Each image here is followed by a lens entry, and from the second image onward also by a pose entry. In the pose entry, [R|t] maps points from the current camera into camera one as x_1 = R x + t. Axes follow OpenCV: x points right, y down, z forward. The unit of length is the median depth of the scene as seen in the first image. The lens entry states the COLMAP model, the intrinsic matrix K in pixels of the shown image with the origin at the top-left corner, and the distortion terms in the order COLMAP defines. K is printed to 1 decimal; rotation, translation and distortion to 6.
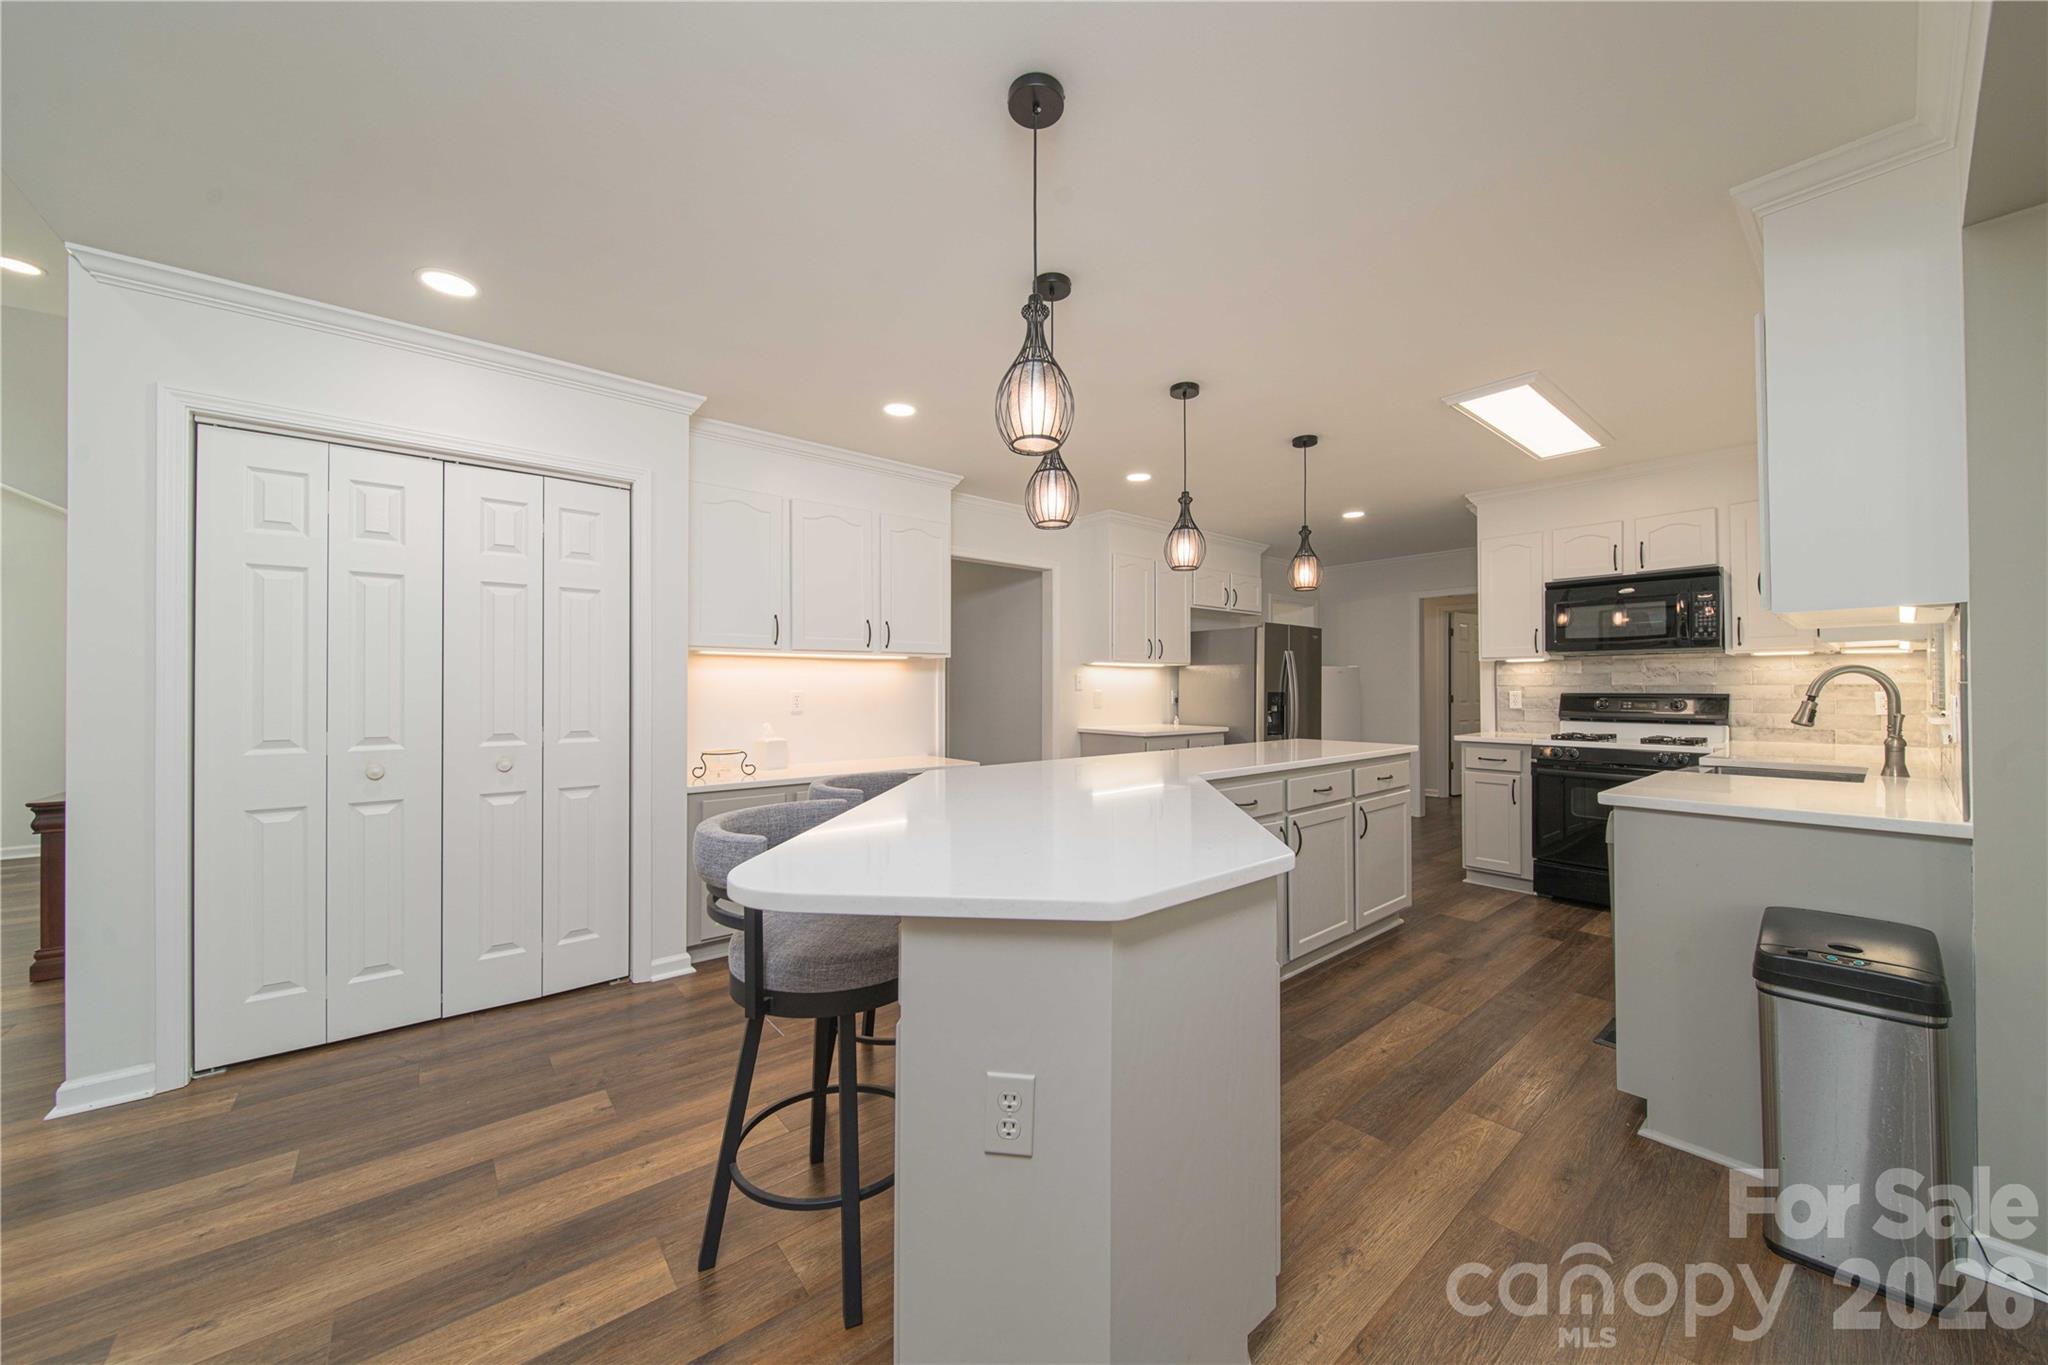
lens RADIAL K [[718.1, 0, 1025.7], [0, 718.1, 683.7], [0, 0, 1]] dist [0.001497, 0.000130]
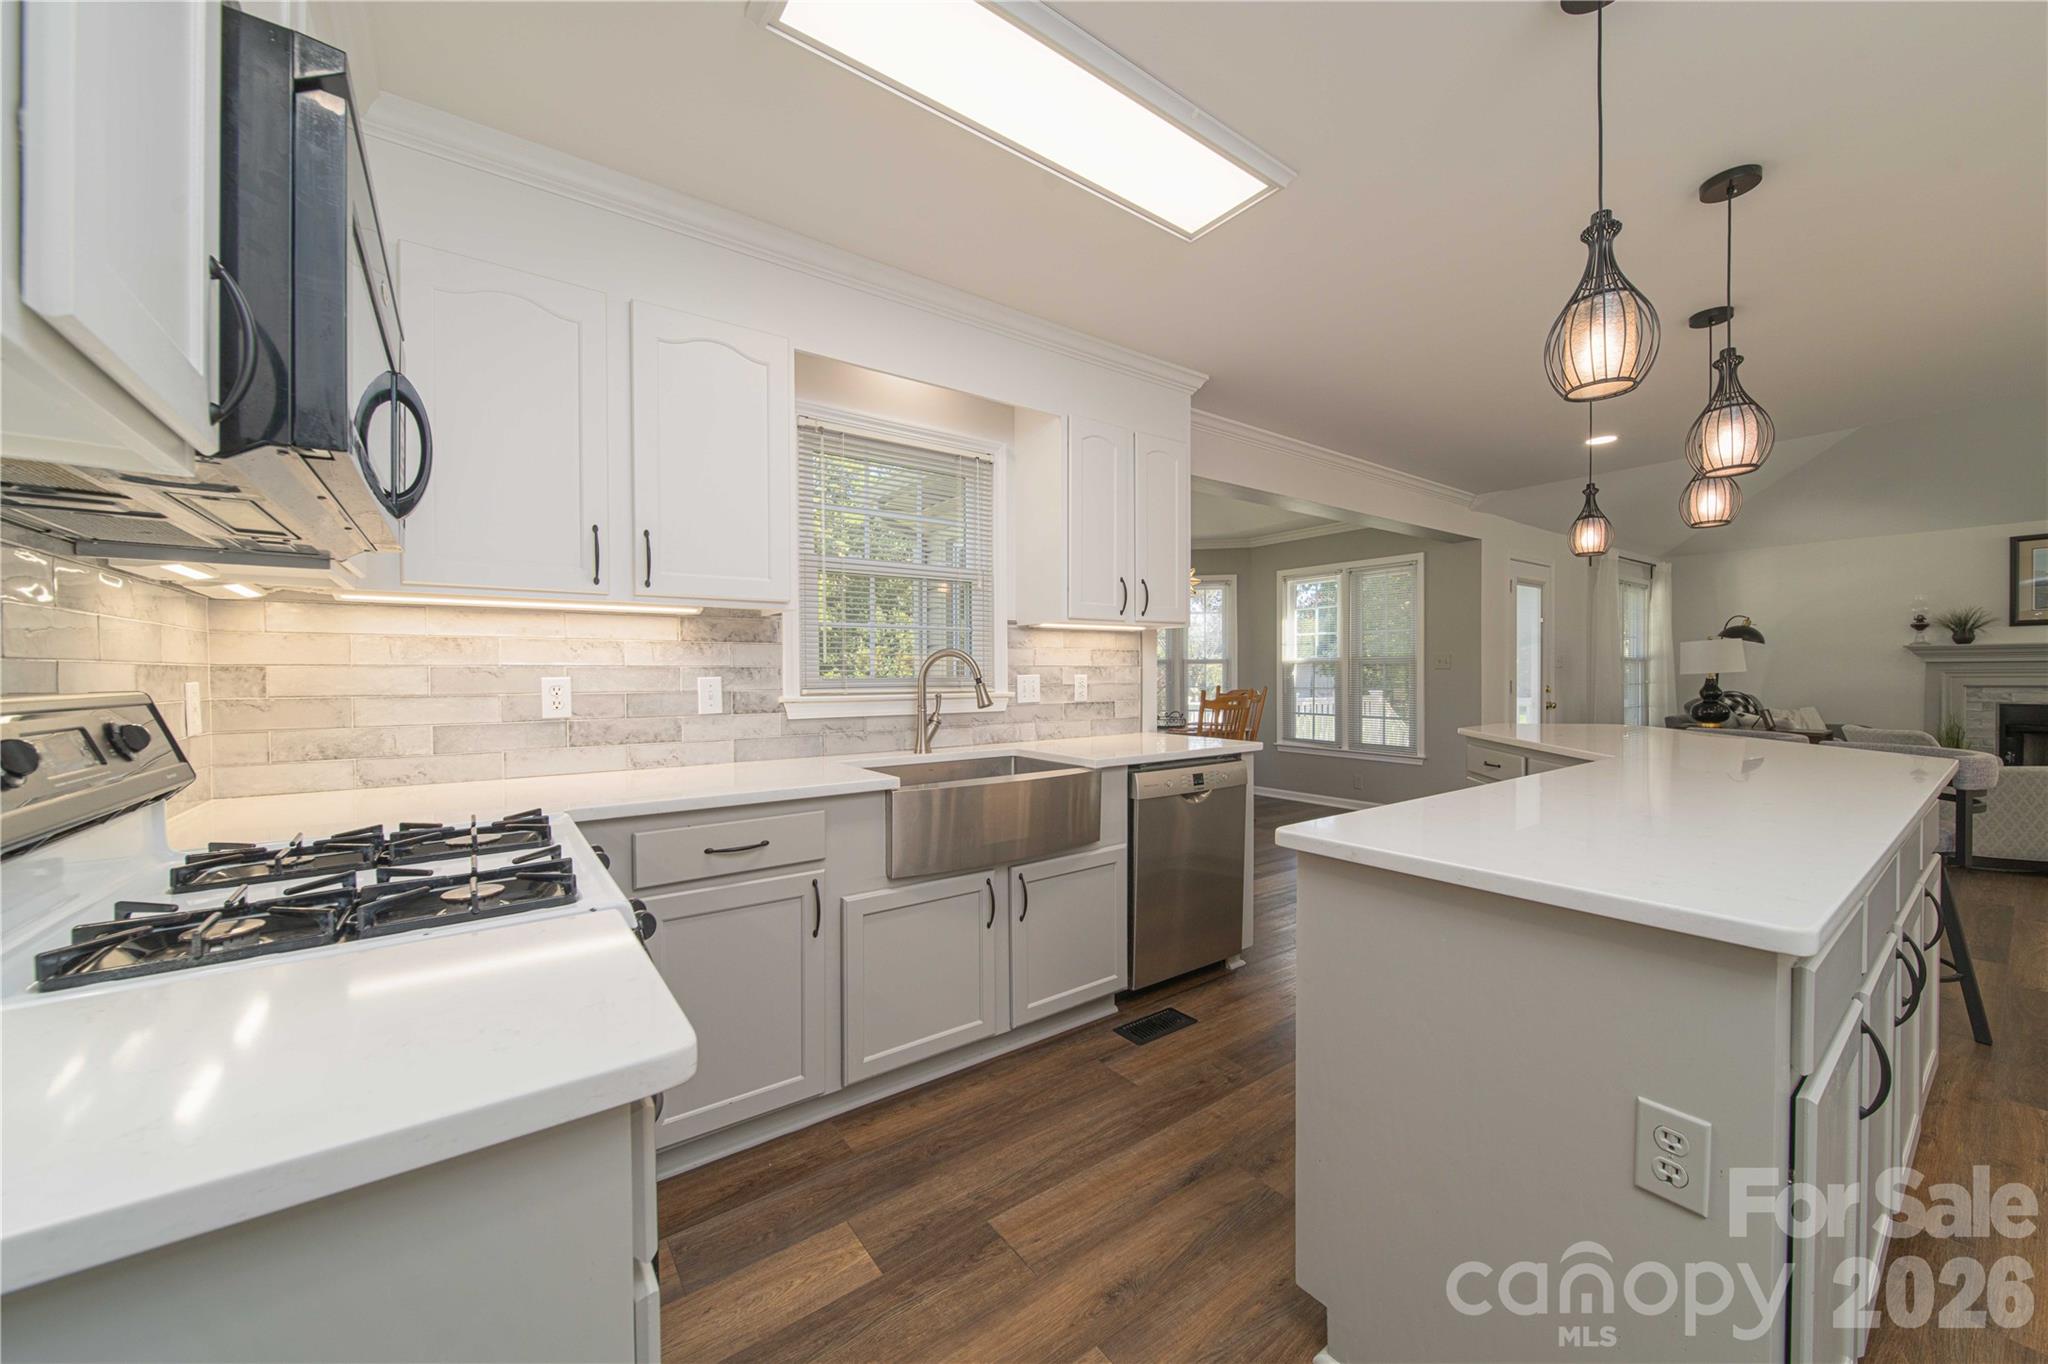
lens RADIAL K [[718.1, 0, 1025.7], [0, 718.1, 683.2], [0, 0, 1]] dist [0.001497, 0.000130]
pose [[-0.997234, 0.010553, 0.073577, 0.556481], [0.011215, 0.999900, 0.008593, 0.011435], [-0.073479, 0.009394, -0.997252, 1.176894]]
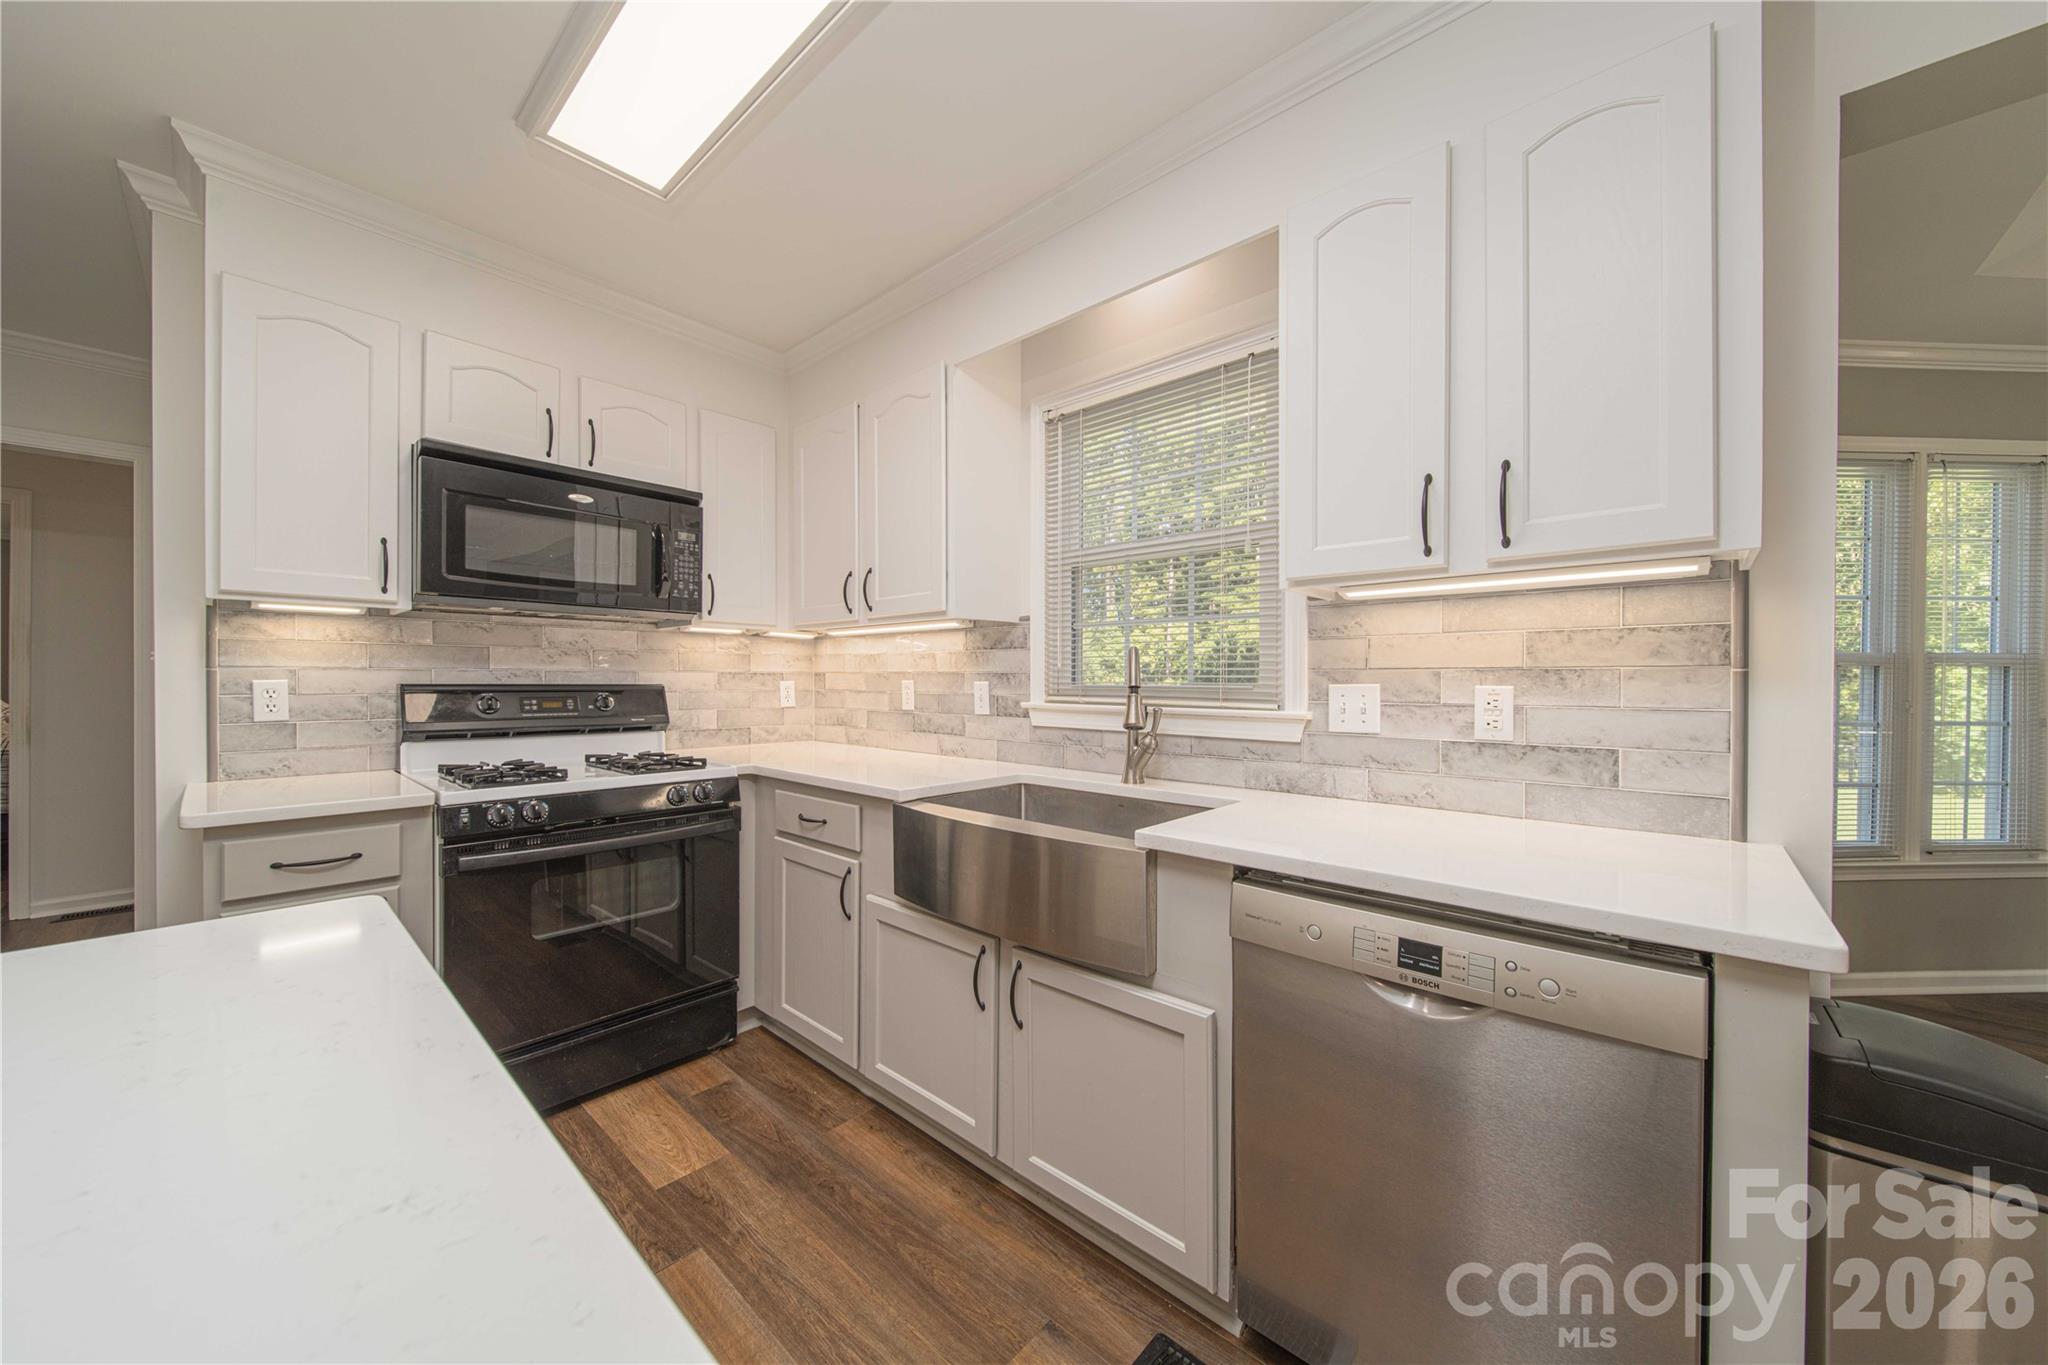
lens RADIAL K [[718.1, 0, 1025.7], [0, 718.1, 683.7], [0, 0, 1]] dist [0.001497, 0.000130]
pose [[-0.145238, 0.000480, 0.989397, 0.229413], [-0.007464, 0.999971, -0.001580, 0.011241], [-0.989369, -0.007615, -0.145230, 0.706053]]
